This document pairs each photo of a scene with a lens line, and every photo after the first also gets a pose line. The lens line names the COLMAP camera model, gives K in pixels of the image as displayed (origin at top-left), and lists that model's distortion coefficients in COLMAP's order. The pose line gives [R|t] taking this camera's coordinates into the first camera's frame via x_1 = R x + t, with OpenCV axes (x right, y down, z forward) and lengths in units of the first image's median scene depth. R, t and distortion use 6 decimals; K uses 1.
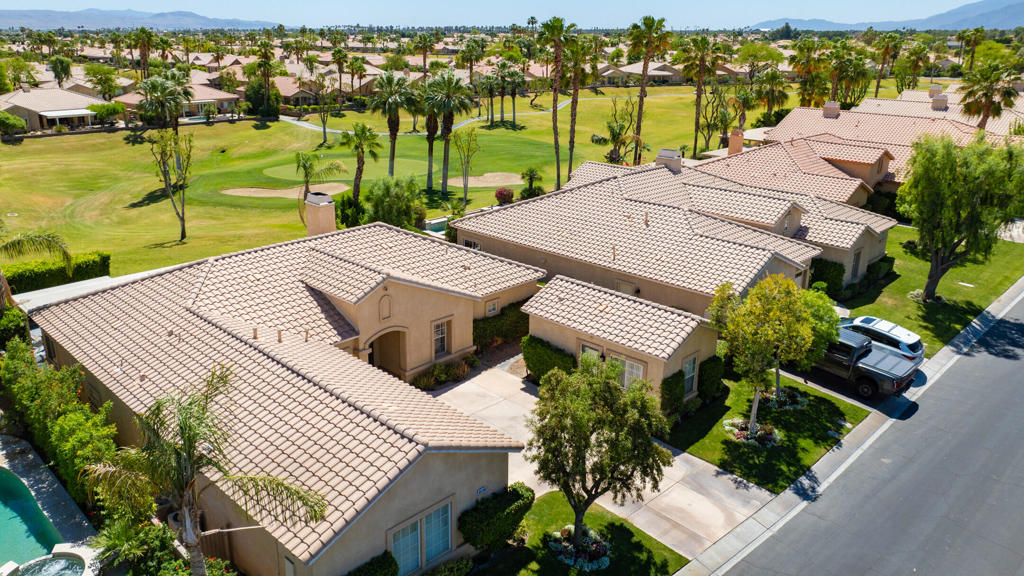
lens RADIAL K [[760.5, 0, 475.8], [0, 760.5, 271.2], [0, 0, 1]] dist [-0.011748, -0.003283]
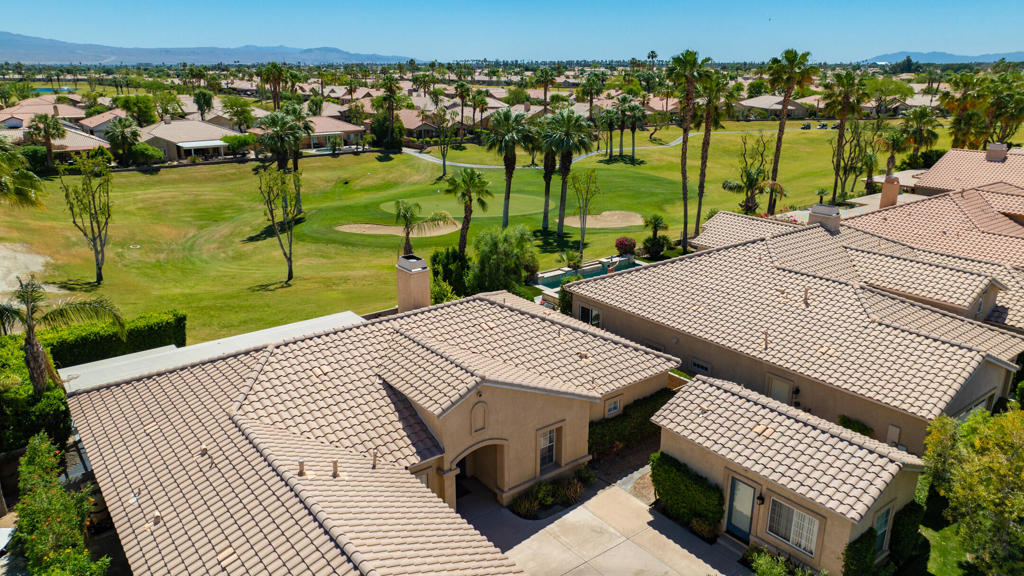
lens RADIAL K [[715.9, 0, 512.0], [0, 715.9, 288.0], [0, 0, 1]] dist [-0.012865, 0.000603]
pose [[0.993793, 0.030817, -0.106892, -0.003543], [-0.031216, 0.999511, -0.002066, -0.032797], [0.106776, 0.005389, 0.994269, 0.100565]]
